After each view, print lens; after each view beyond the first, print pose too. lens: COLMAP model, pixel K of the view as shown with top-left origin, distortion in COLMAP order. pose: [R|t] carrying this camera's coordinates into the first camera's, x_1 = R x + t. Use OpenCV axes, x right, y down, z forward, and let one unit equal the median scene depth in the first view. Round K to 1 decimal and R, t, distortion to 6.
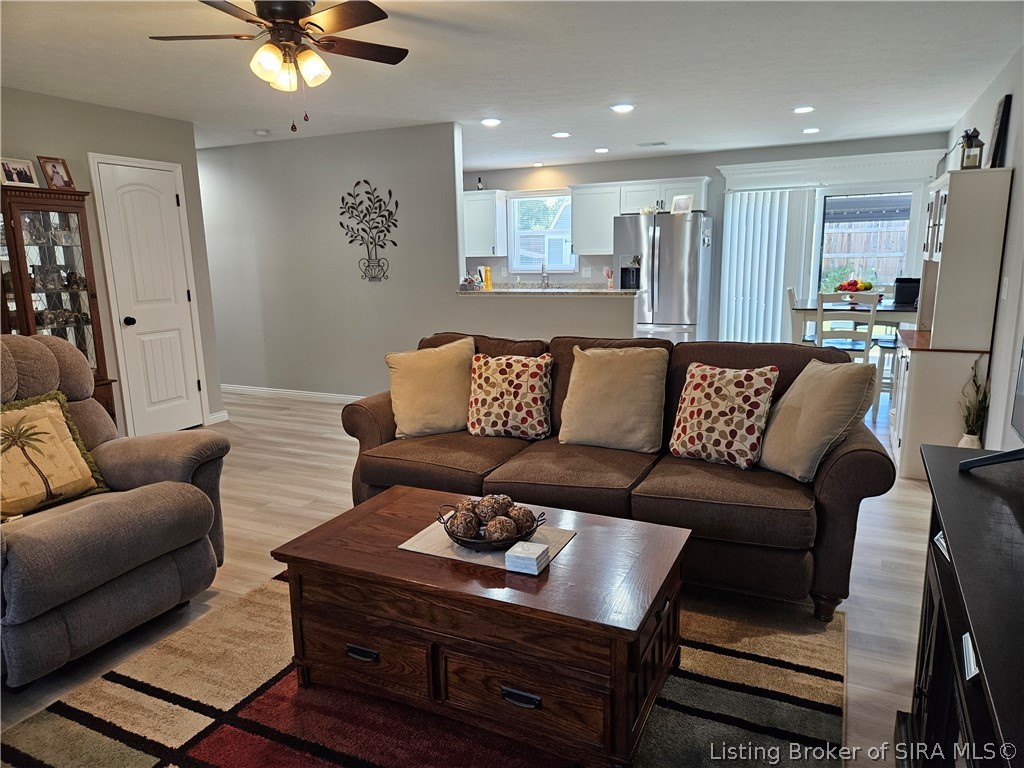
lens RADIAL K [[671.1, 0, 512.0], [0, 671.1, 384.0], [0, 0, 1]] dist [-0.005099, -0.002412]
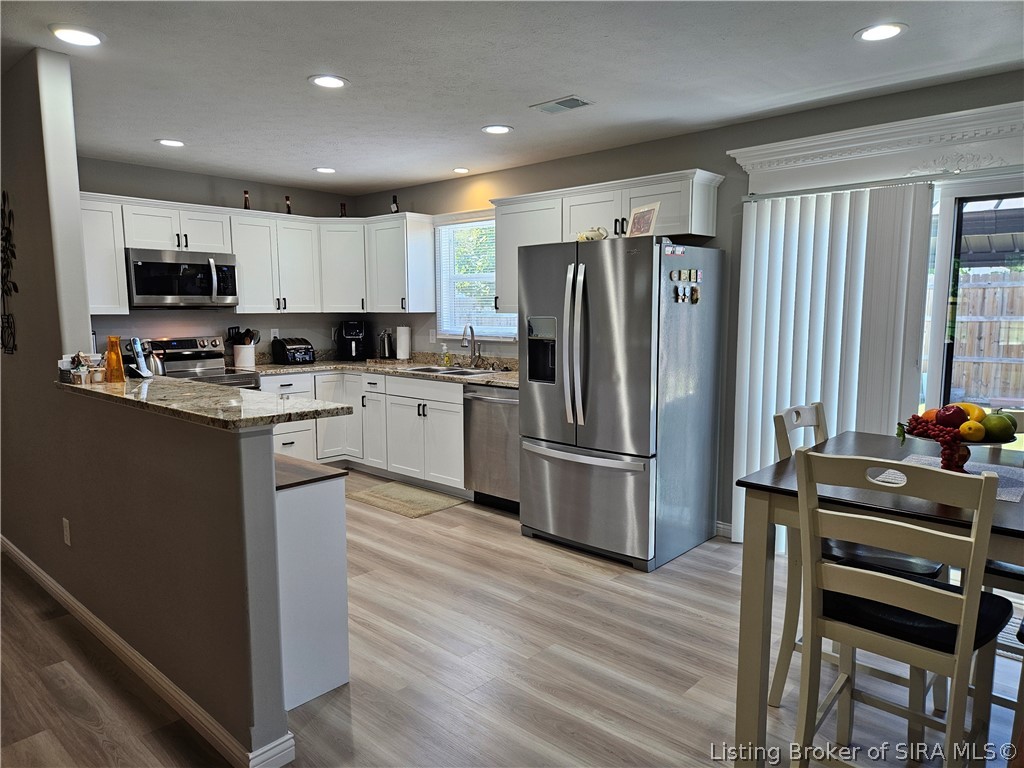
lens RADIAL K [[671.1, 0, 512.0], [0, 671.1, 384.0], [0, 0, 1]] dist [-0.005099, -0.002412]
pose [[0.959572, 0.046850, -0.277536, 0.354123], [-0.066831, 0.995775, -0.062975, -0.118388], [0.273413, 0.078977, 0.958649, 0.555806]]
